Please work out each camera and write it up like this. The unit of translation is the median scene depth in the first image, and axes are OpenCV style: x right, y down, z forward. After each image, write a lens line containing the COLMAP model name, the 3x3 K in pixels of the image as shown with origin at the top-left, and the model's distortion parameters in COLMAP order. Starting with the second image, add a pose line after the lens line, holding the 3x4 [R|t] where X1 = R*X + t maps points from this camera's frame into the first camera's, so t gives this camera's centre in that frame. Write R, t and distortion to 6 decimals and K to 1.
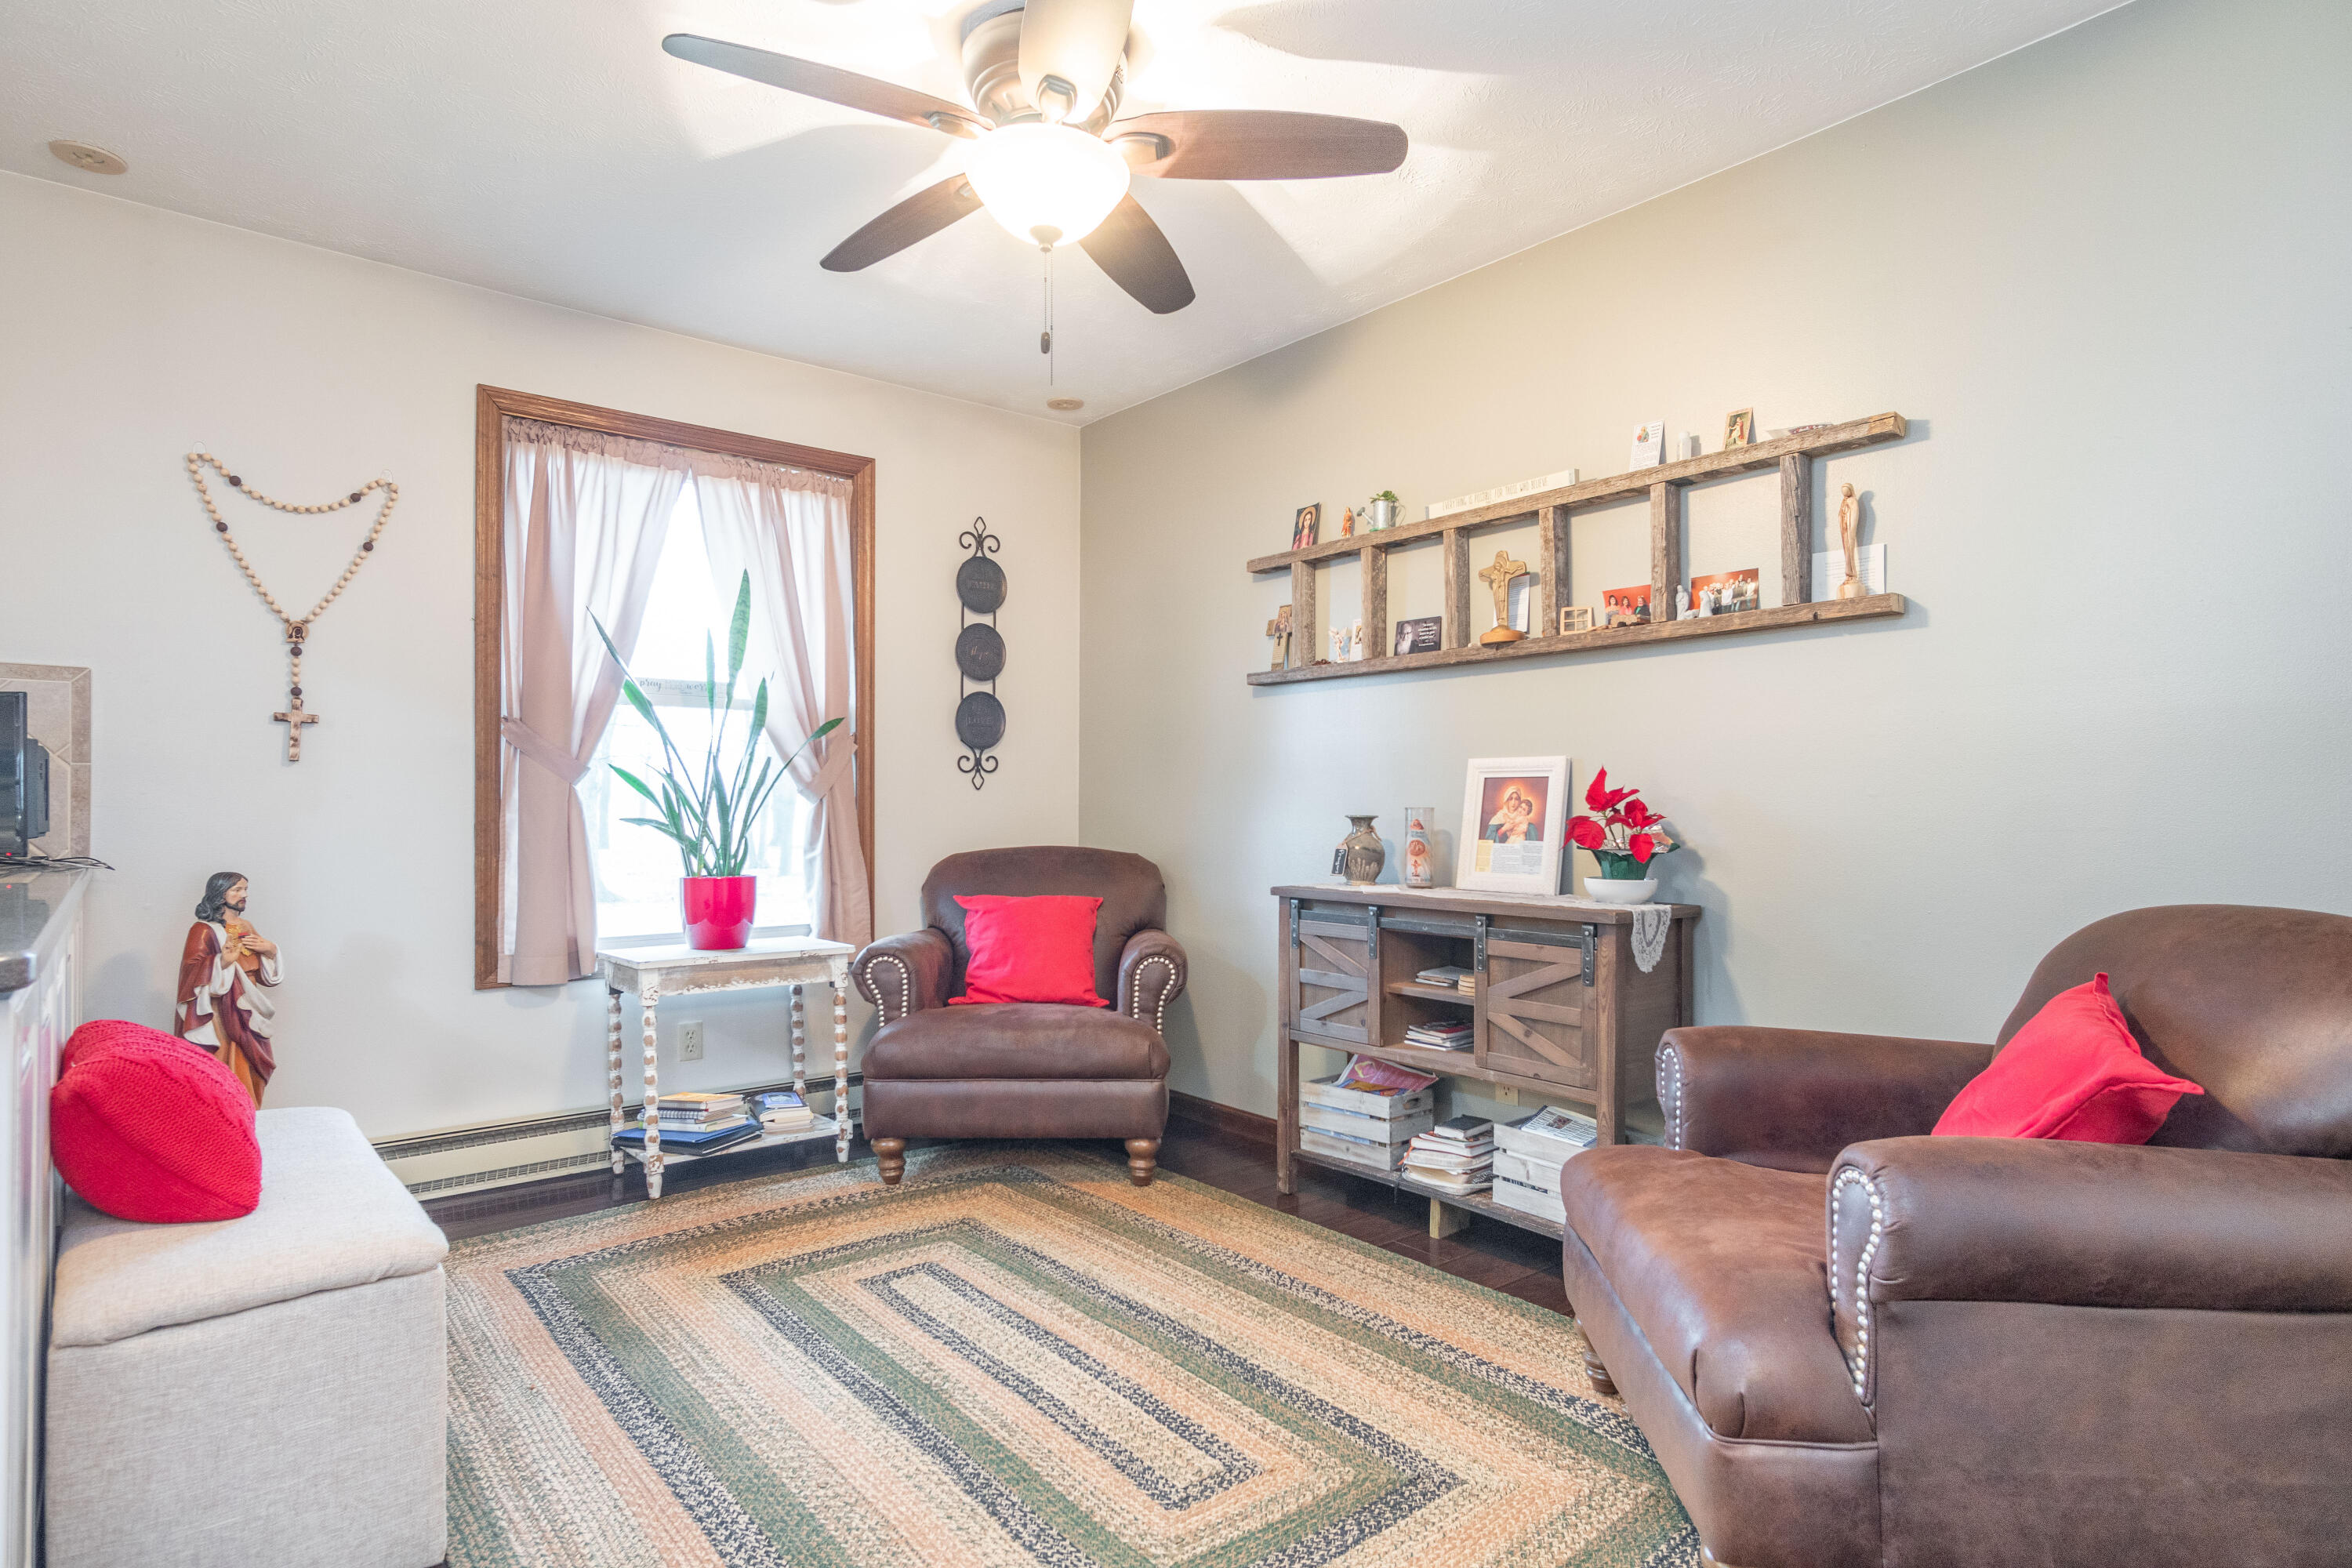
lens RADIAL K [[1247.2, 0, 1176.4], [0, 1247.2, 796.4], [0, 0, 1]] dist [0.002588, 0.001756]
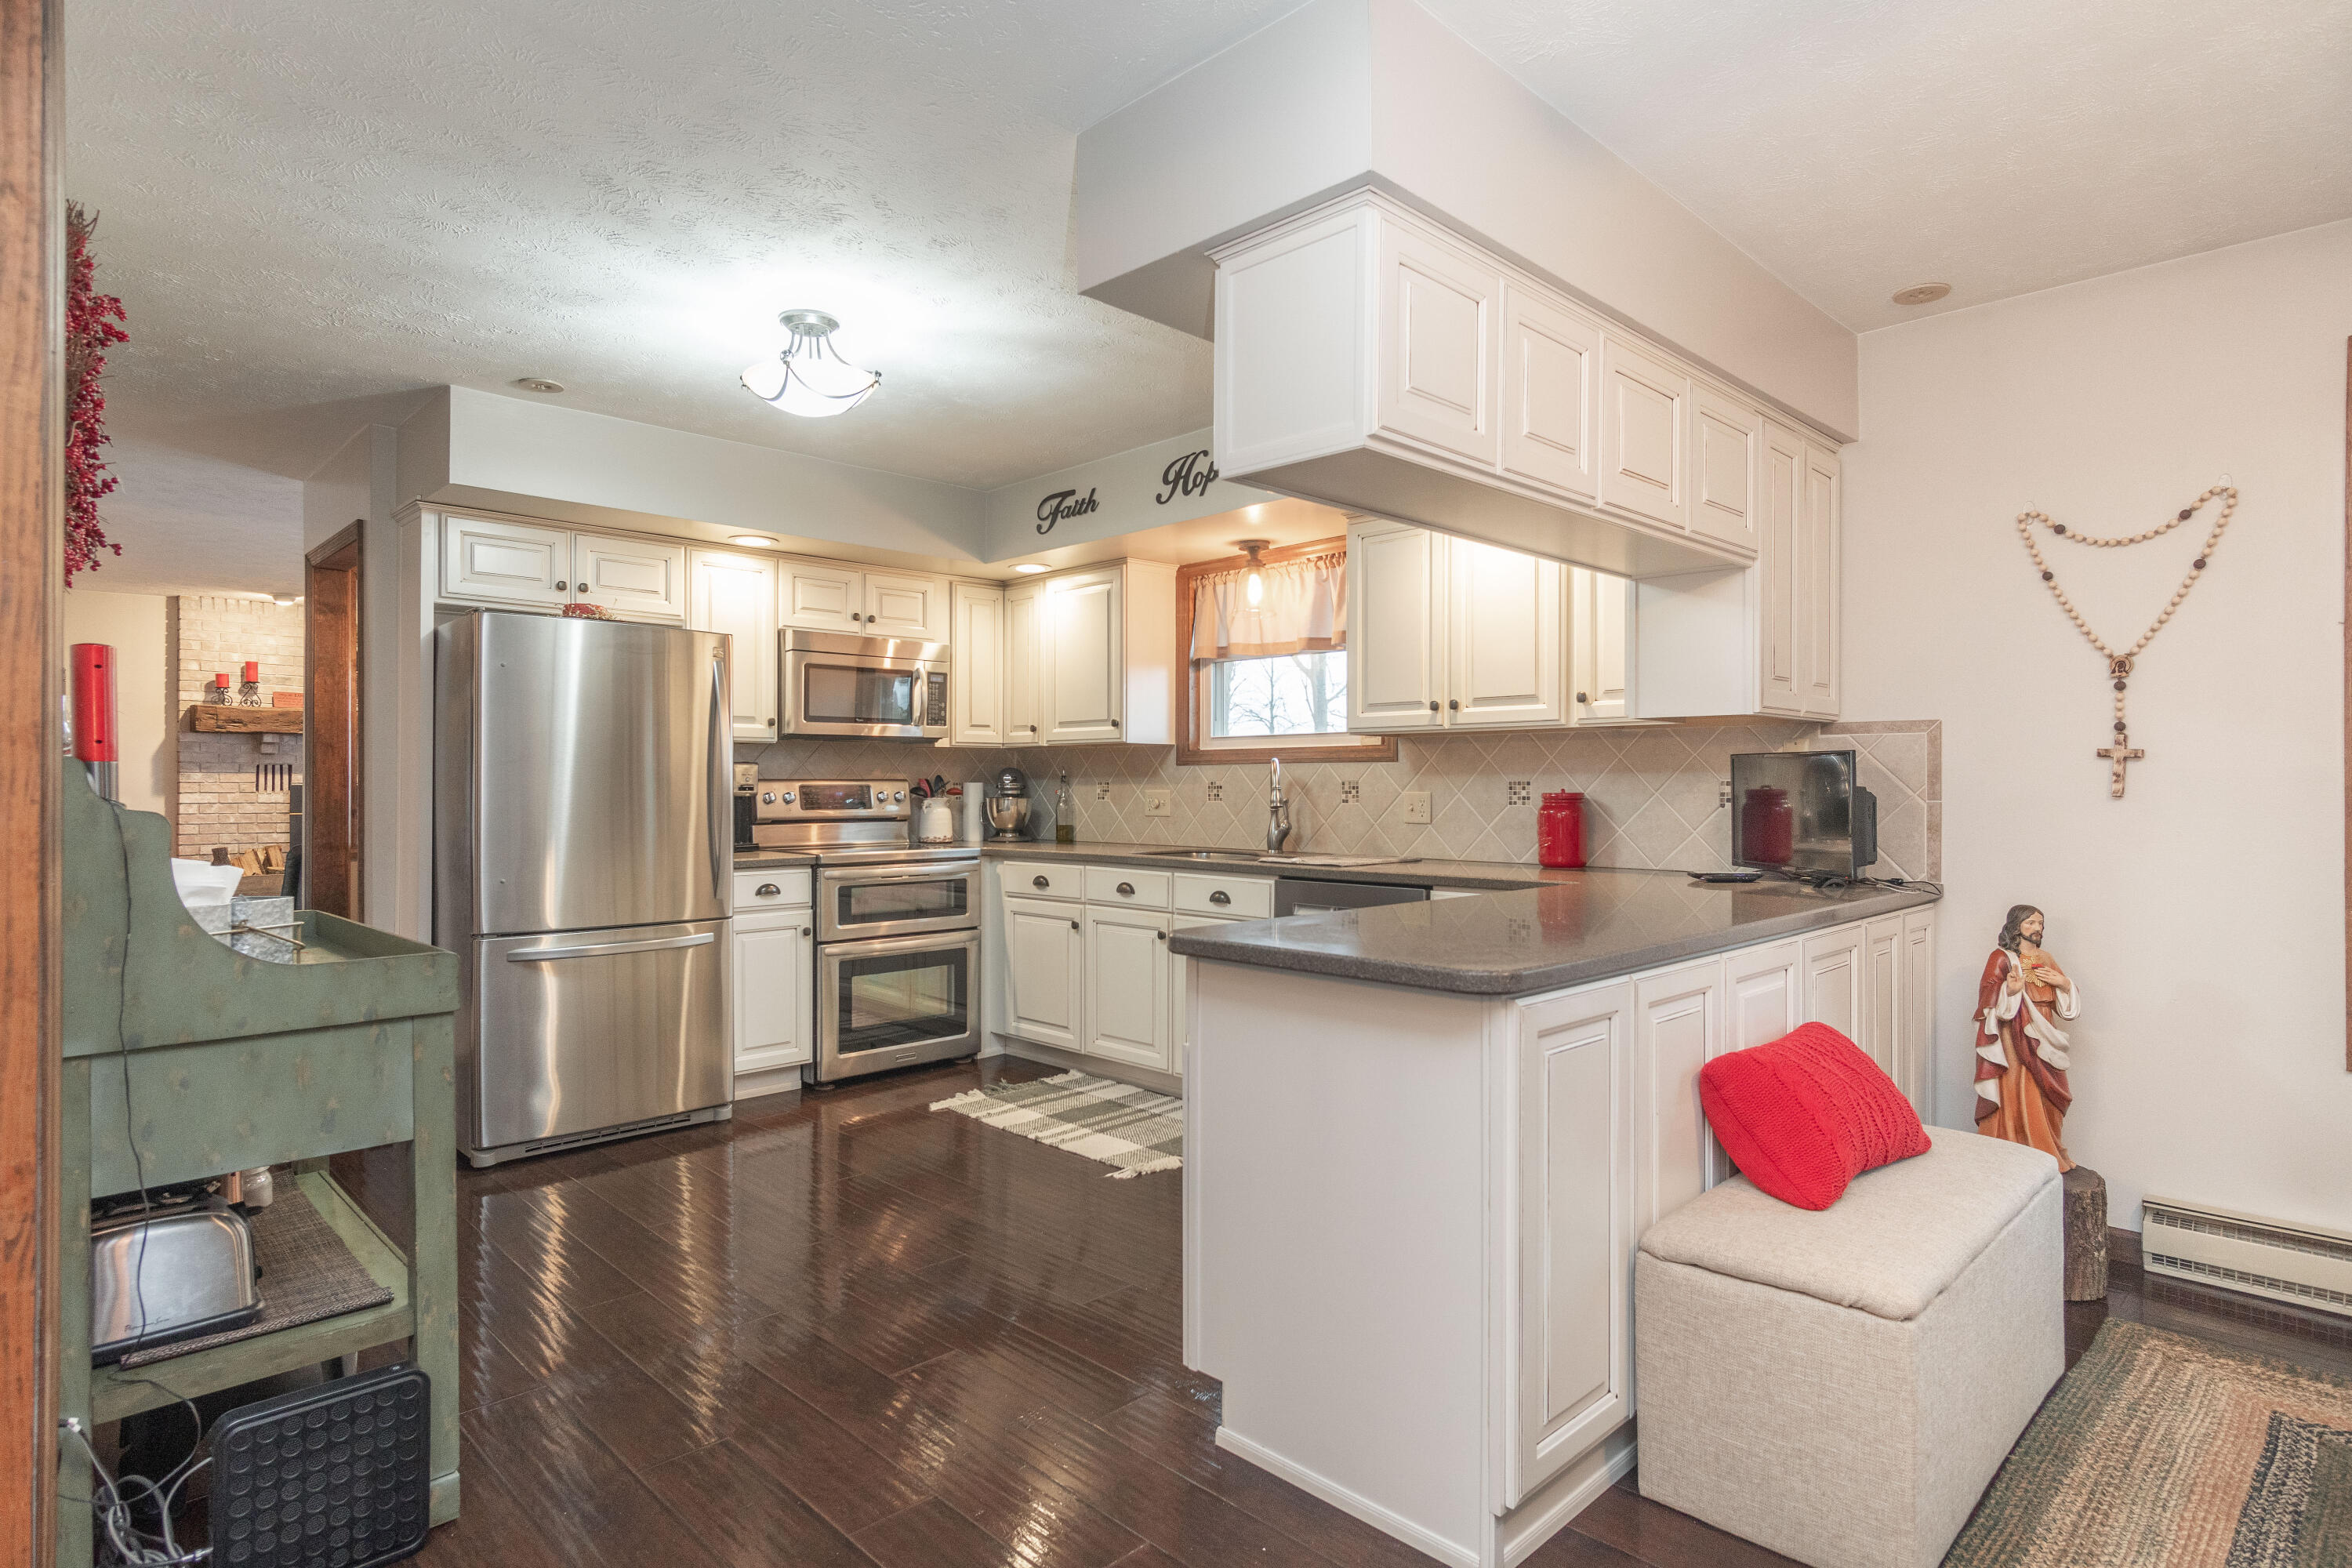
lens RADIAL K [[1247.2, 0, 1176.6], [0, 1247.2, 780.5], [0, 0, 1]] dist [0.002588, 0.001756]
pose [[0.087400, -0.005006, -0.996161, 0.235958], [0.000633, 0.999987, -0.004970, -0.040230], [0.996173, -0.000196, 0.087402, 0.184684]]
